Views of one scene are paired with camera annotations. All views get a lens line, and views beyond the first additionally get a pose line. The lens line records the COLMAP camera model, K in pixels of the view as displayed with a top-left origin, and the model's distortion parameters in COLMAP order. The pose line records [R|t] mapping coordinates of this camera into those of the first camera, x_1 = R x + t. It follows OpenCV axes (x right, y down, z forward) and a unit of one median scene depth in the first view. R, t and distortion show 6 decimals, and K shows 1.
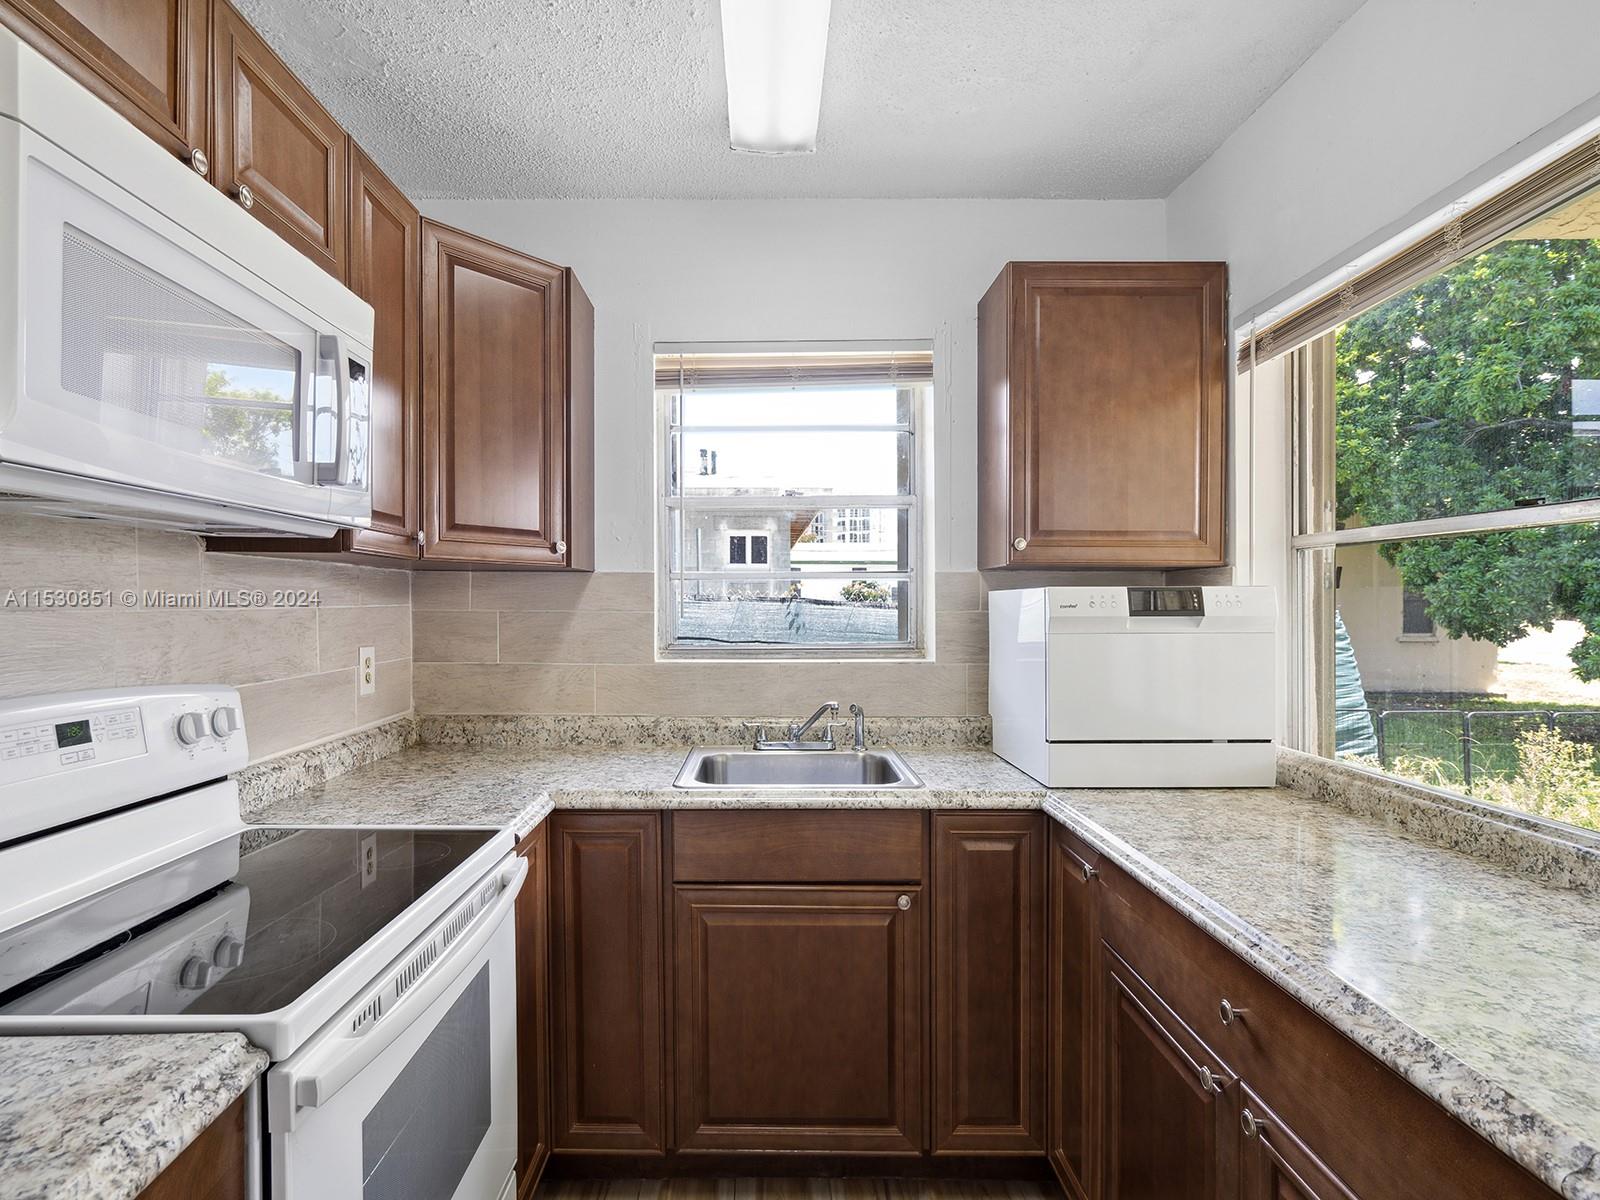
lens RADIAL K [[746.9, 0, 764.7], [0, 746.9, 642.3], [0, 0, 1]] dist [-0.010733, 0.002997]
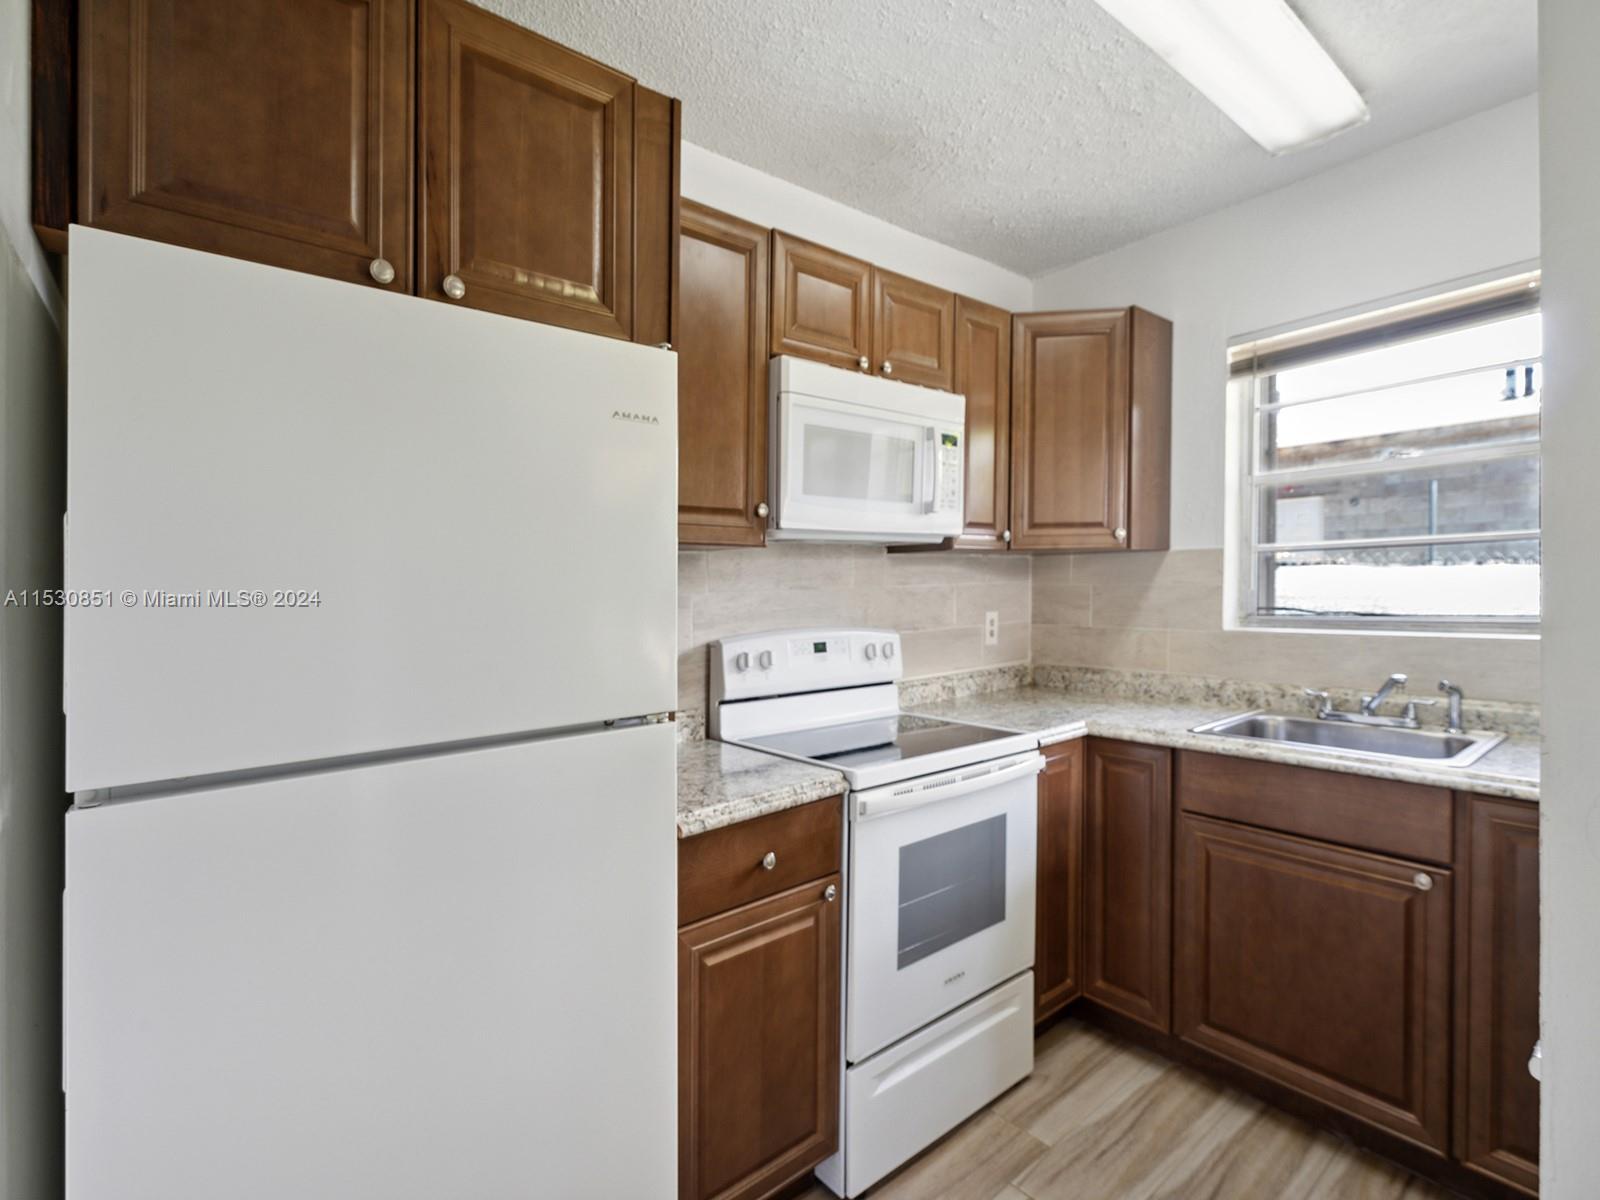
lens RADIAL K [[746.9, 0, 799.3], [0, 746.9, 612.2], [0, 0, 1]] dist [-0.010733, 0.002997]
pose [[0.630763, 0.013066, -0.775865, 0.409108], [-0.017306, 0.999846, 0.002768, 0.011773], [0.775782, 0.011681, 0.630892, -0.230545]]
